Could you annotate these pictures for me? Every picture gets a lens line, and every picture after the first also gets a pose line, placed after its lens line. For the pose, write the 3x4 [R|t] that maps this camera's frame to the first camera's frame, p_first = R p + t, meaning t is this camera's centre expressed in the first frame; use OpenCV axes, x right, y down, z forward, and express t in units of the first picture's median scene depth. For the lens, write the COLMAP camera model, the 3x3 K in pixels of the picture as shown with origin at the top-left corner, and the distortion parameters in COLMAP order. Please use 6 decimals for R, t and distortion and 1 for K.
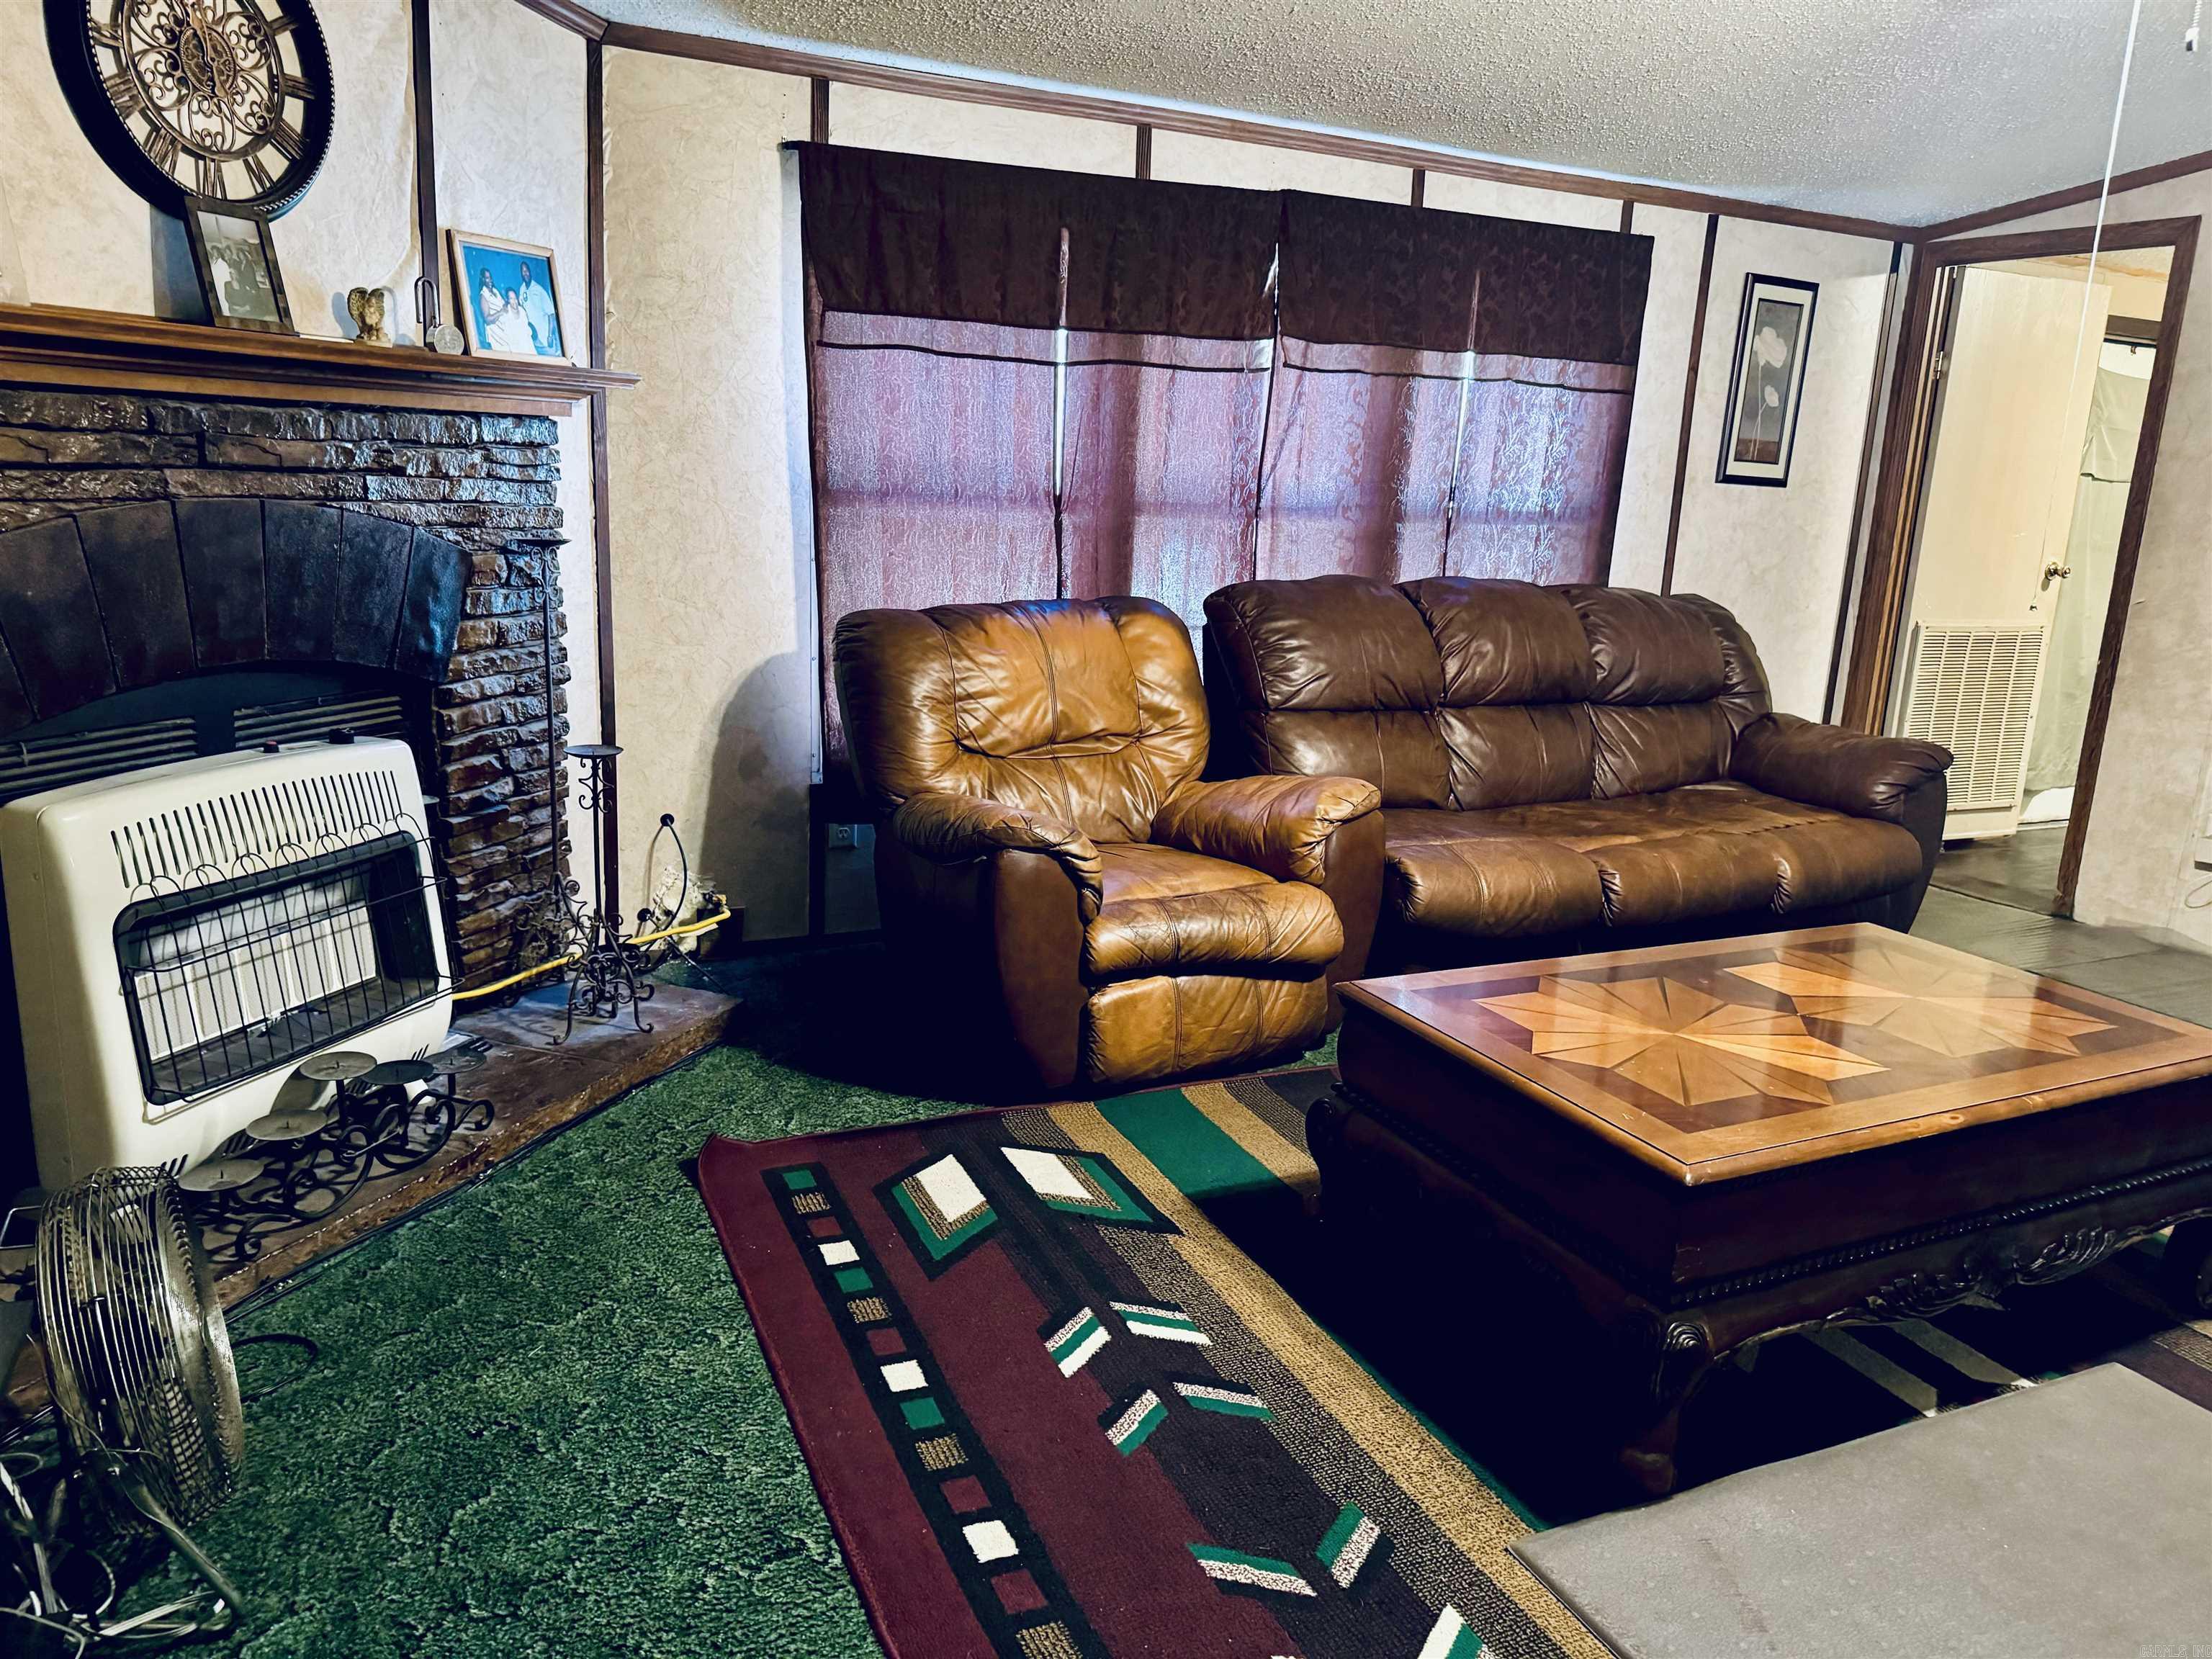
lens RADIAL K [[1566.8, 0, 1099.0], [0, 1566.8, 798.0], [0, 0, 1]] dist [0.179489, -0.224837]
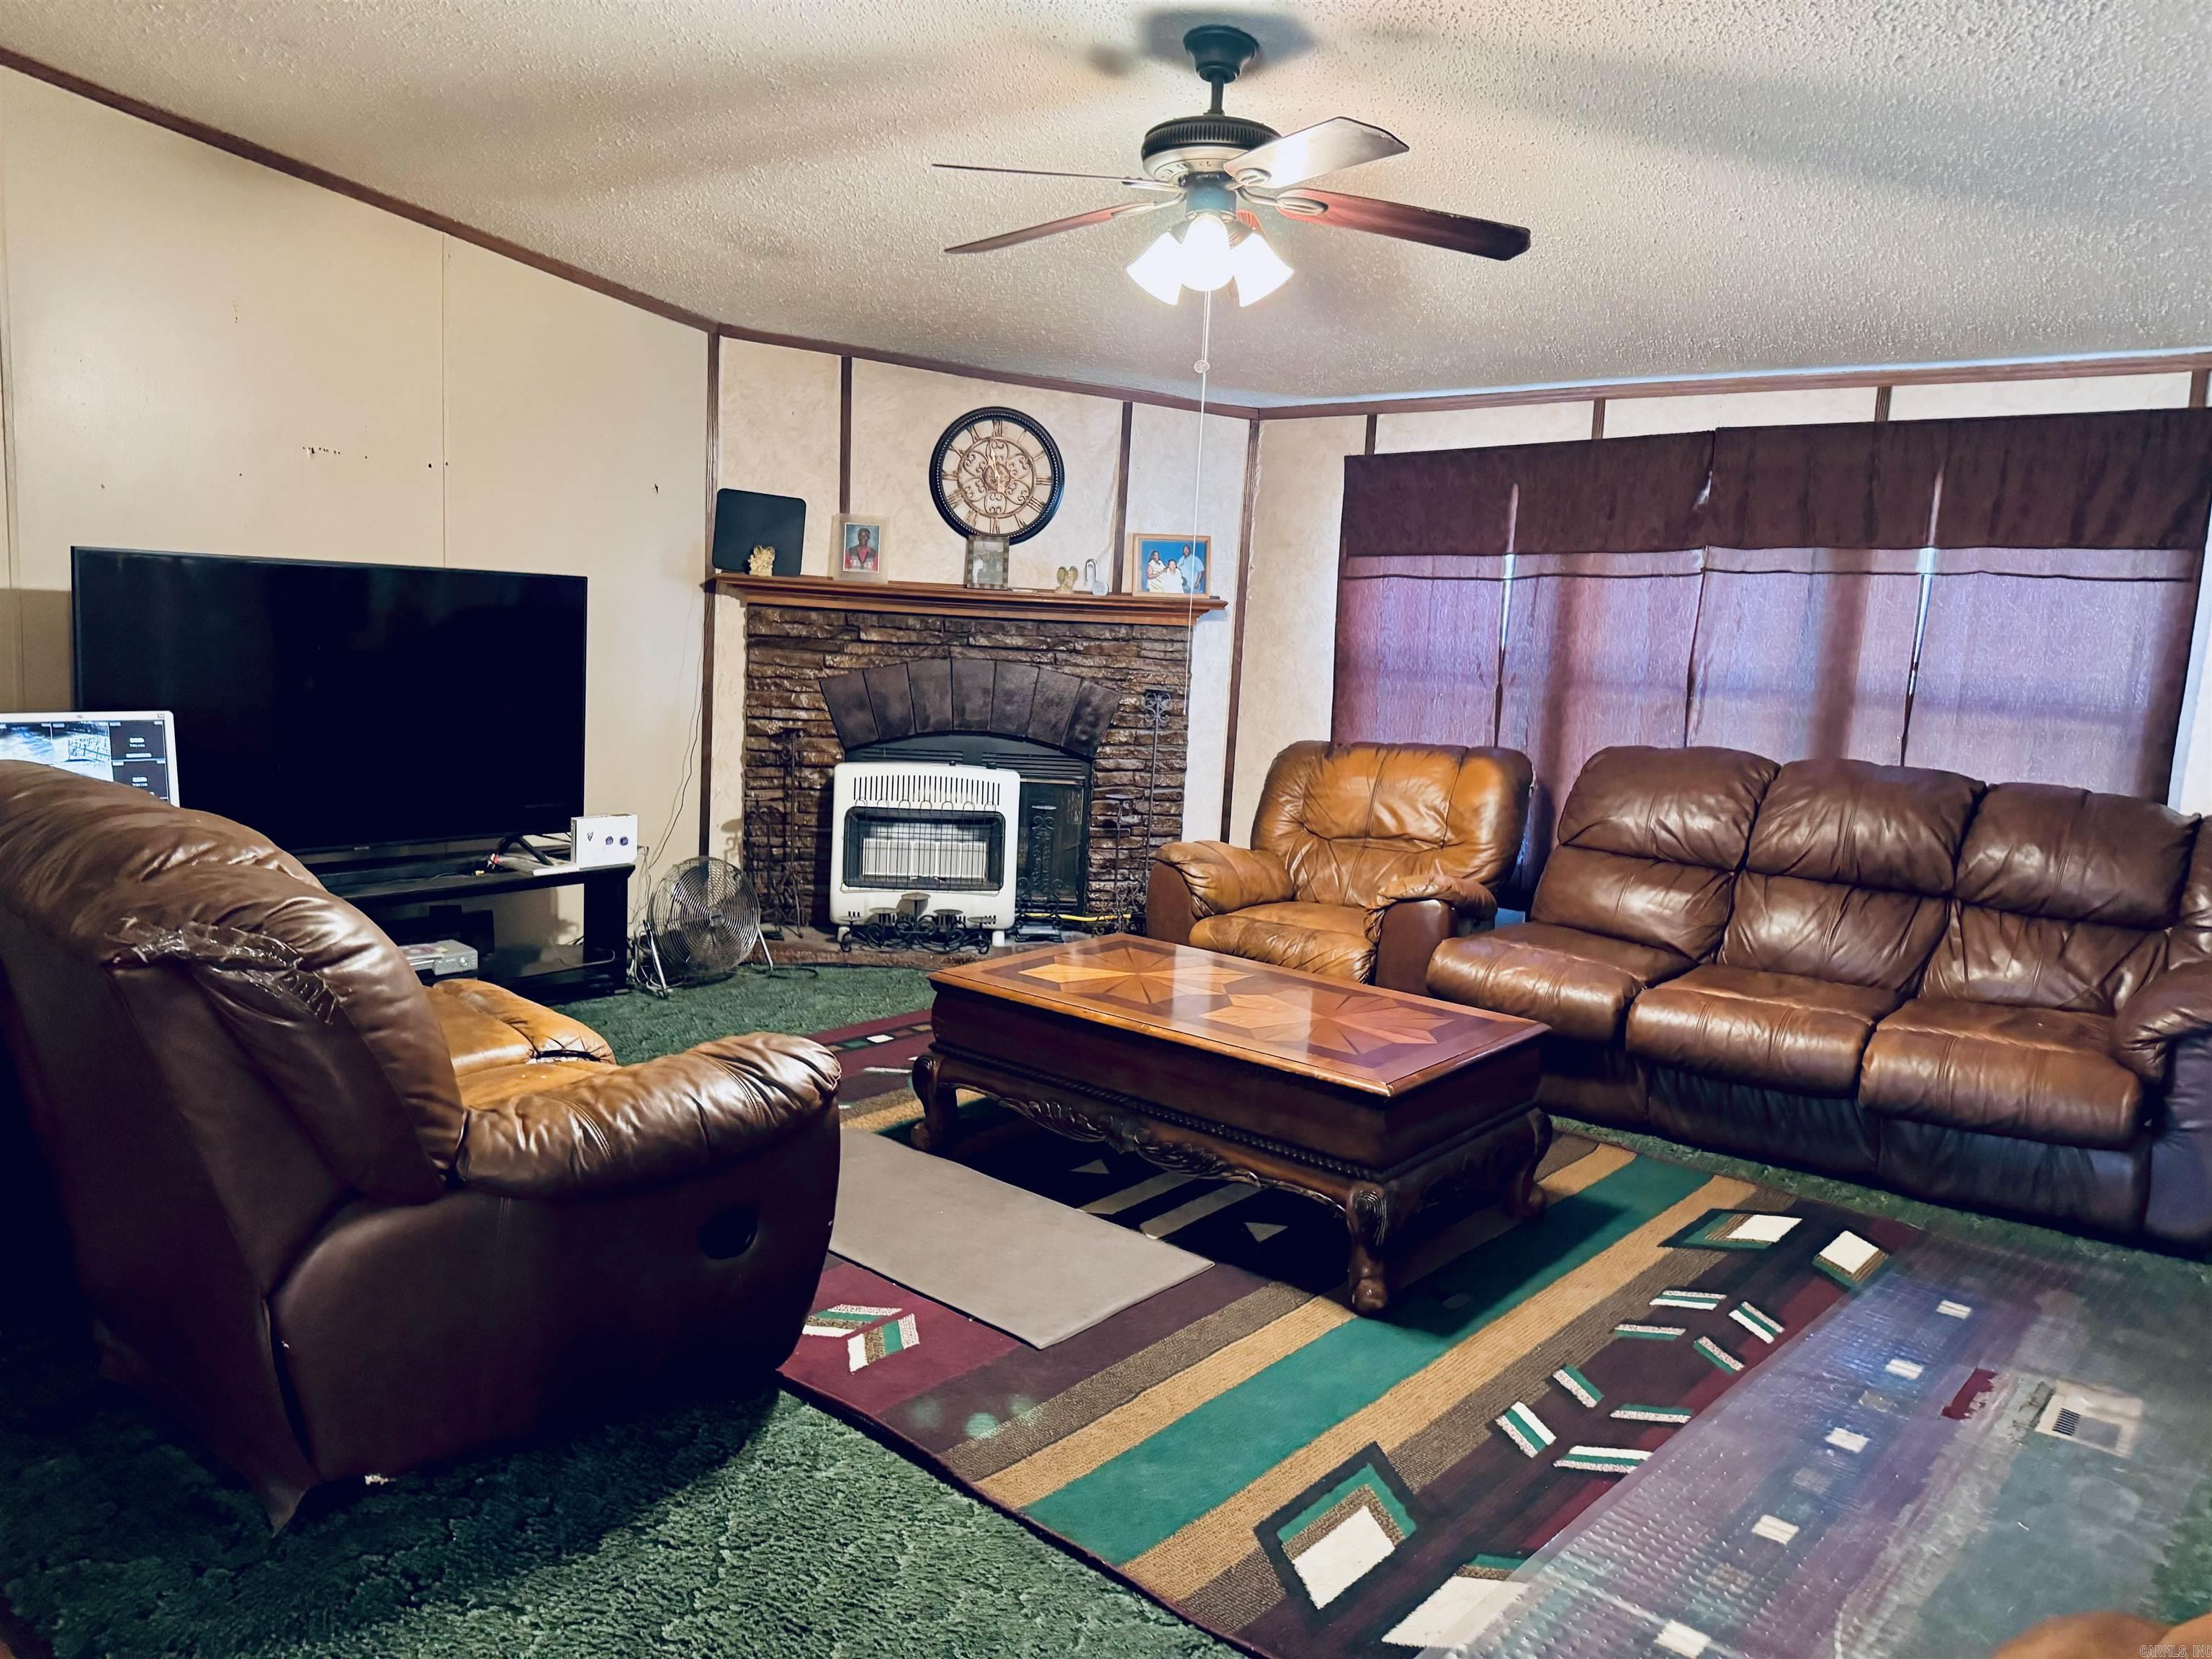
lens RADIAL K [[1508.9, 0, 1106.0], [0, 1508.9, 829.5], [0, 0, 1]] dist [0.098473, -0.086935]
pose [[0.432689, 0.098935, -0.896098, 1.086900], [-0.215554, 0.976485, 0.003728, 0.003839], [0.875395, 0.191544, 0.443840, 0.176893]]
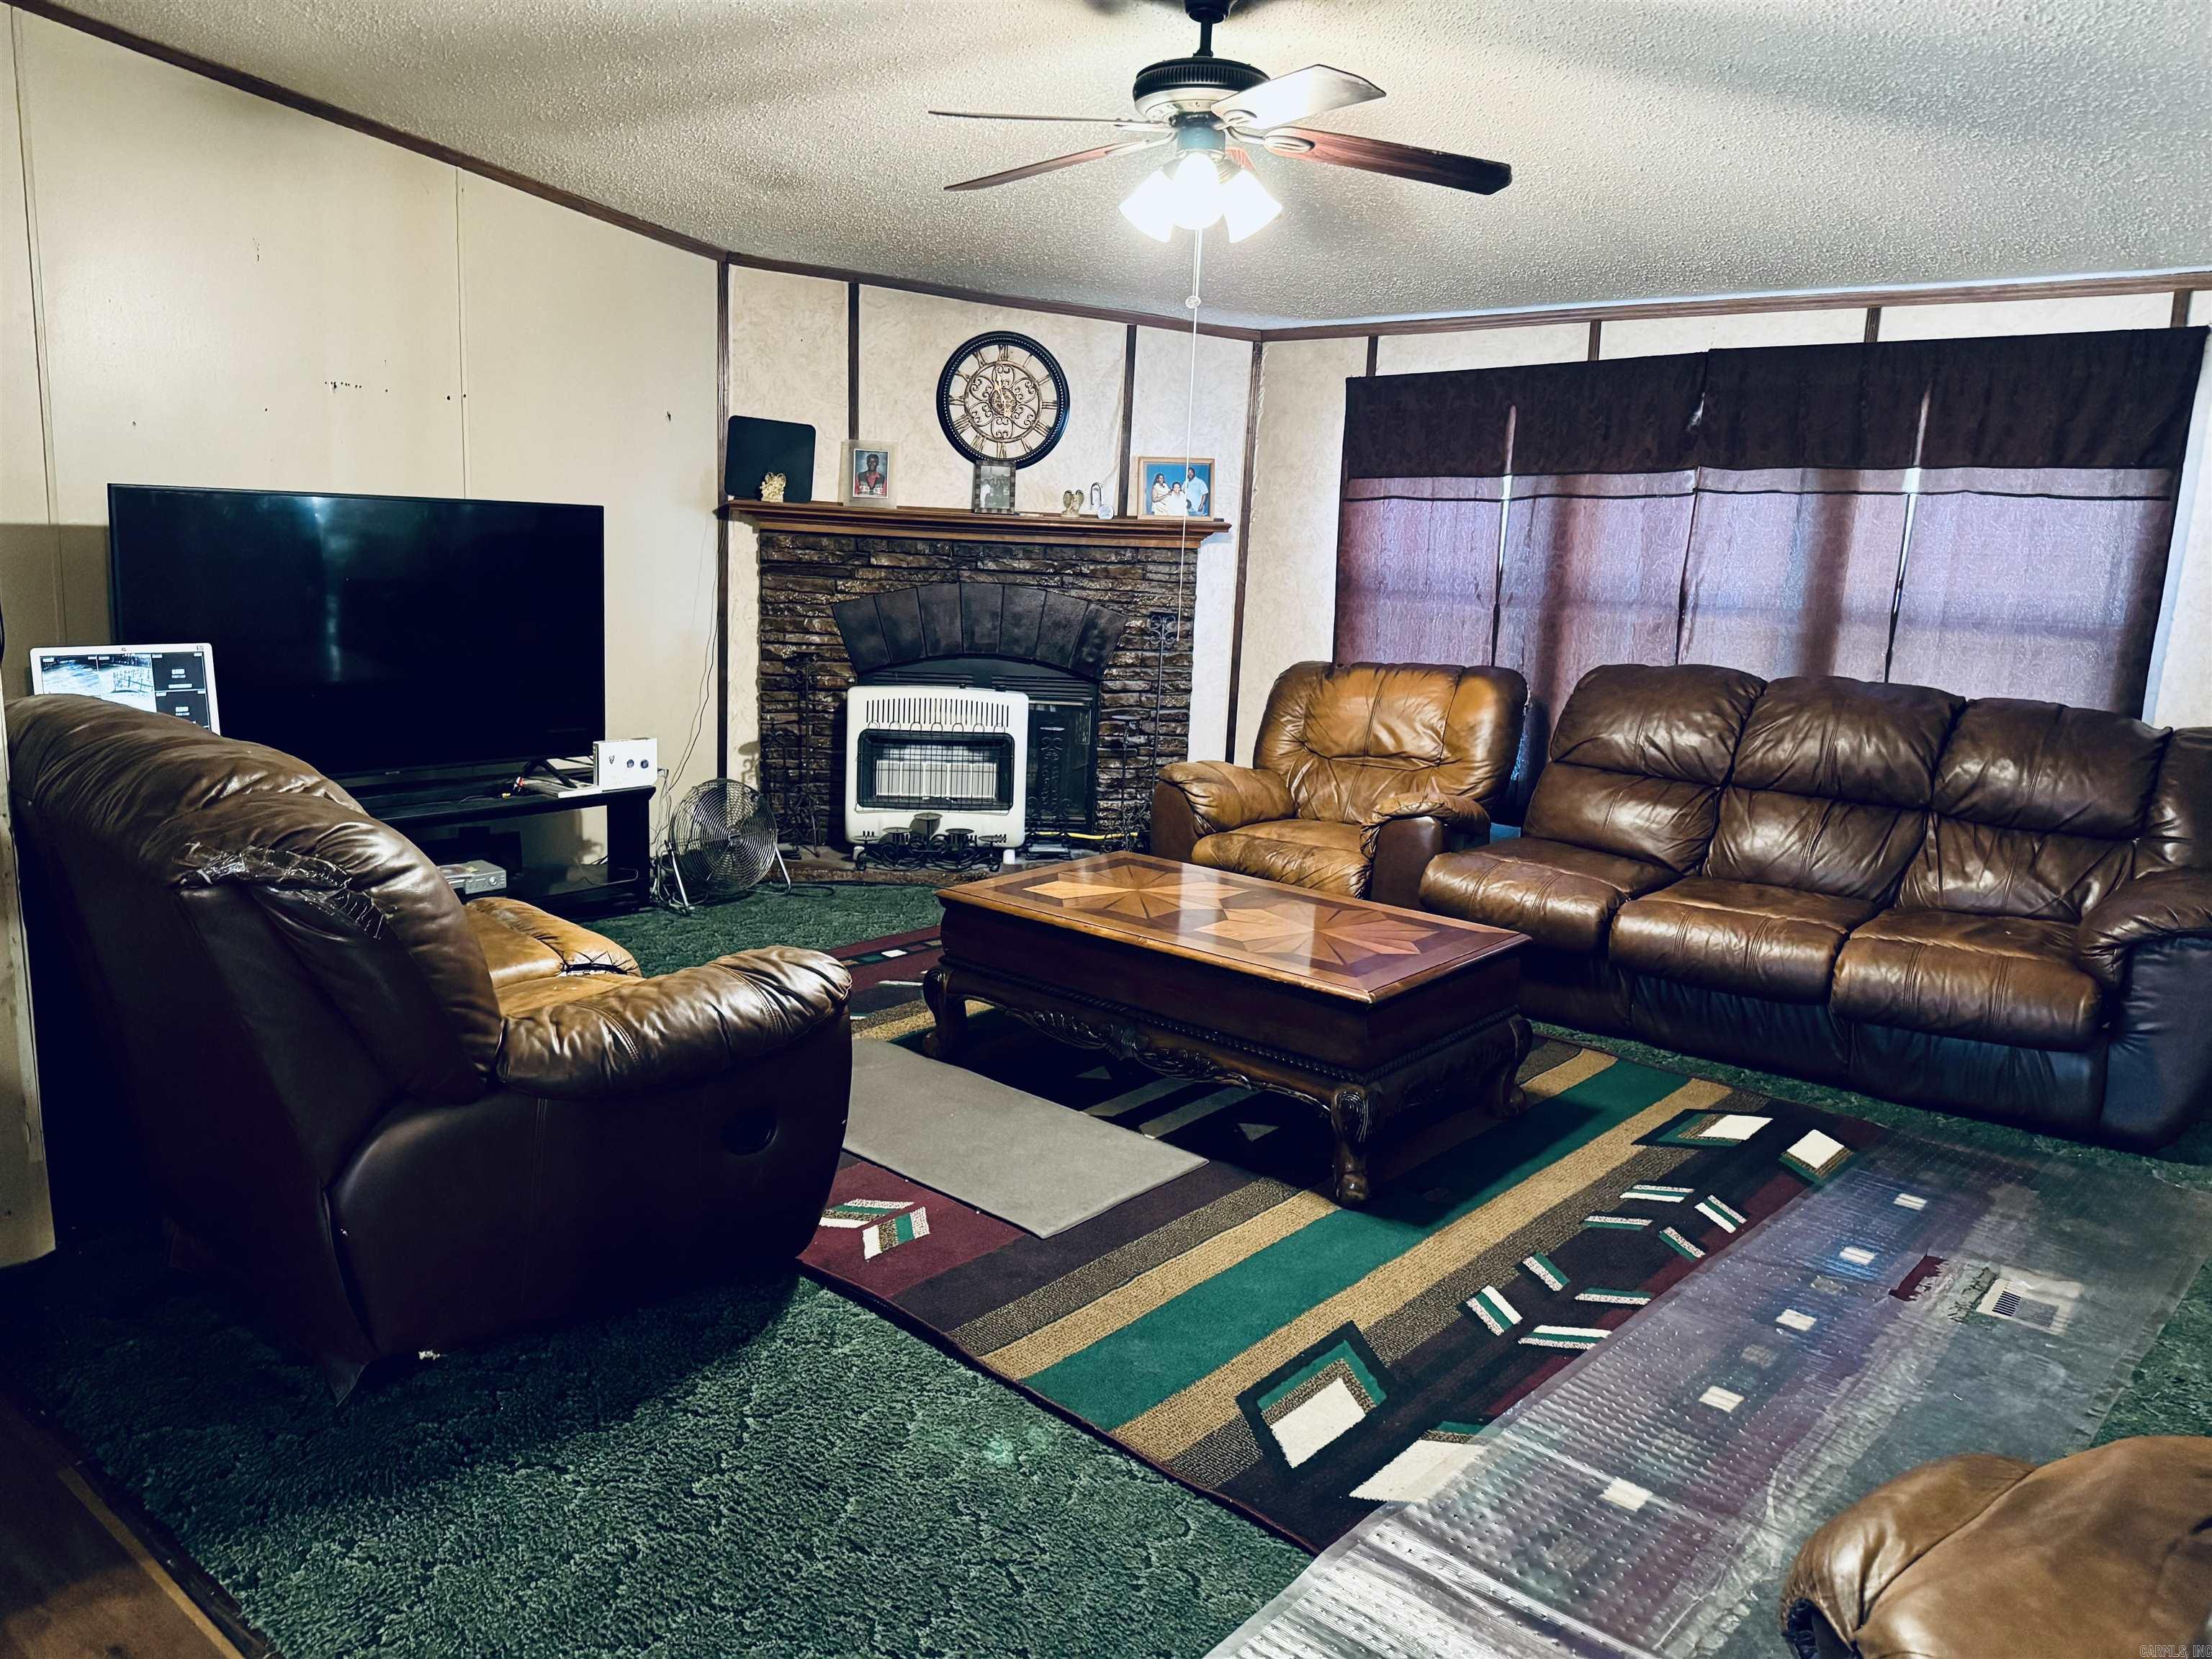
lens RADIAL K [[1507.0, 0, 1109.7], [0, 1507.0, 801.9], [0, 0, 1]] dist [0.120068, -0.128019]
pose [[0.424628, 0.129170, -0.896106, 1.126839], [-0.208919, 0.977038, 0.041838, -0.002331], [0.880933, 0.169448, 0.441864, 0.169476]]
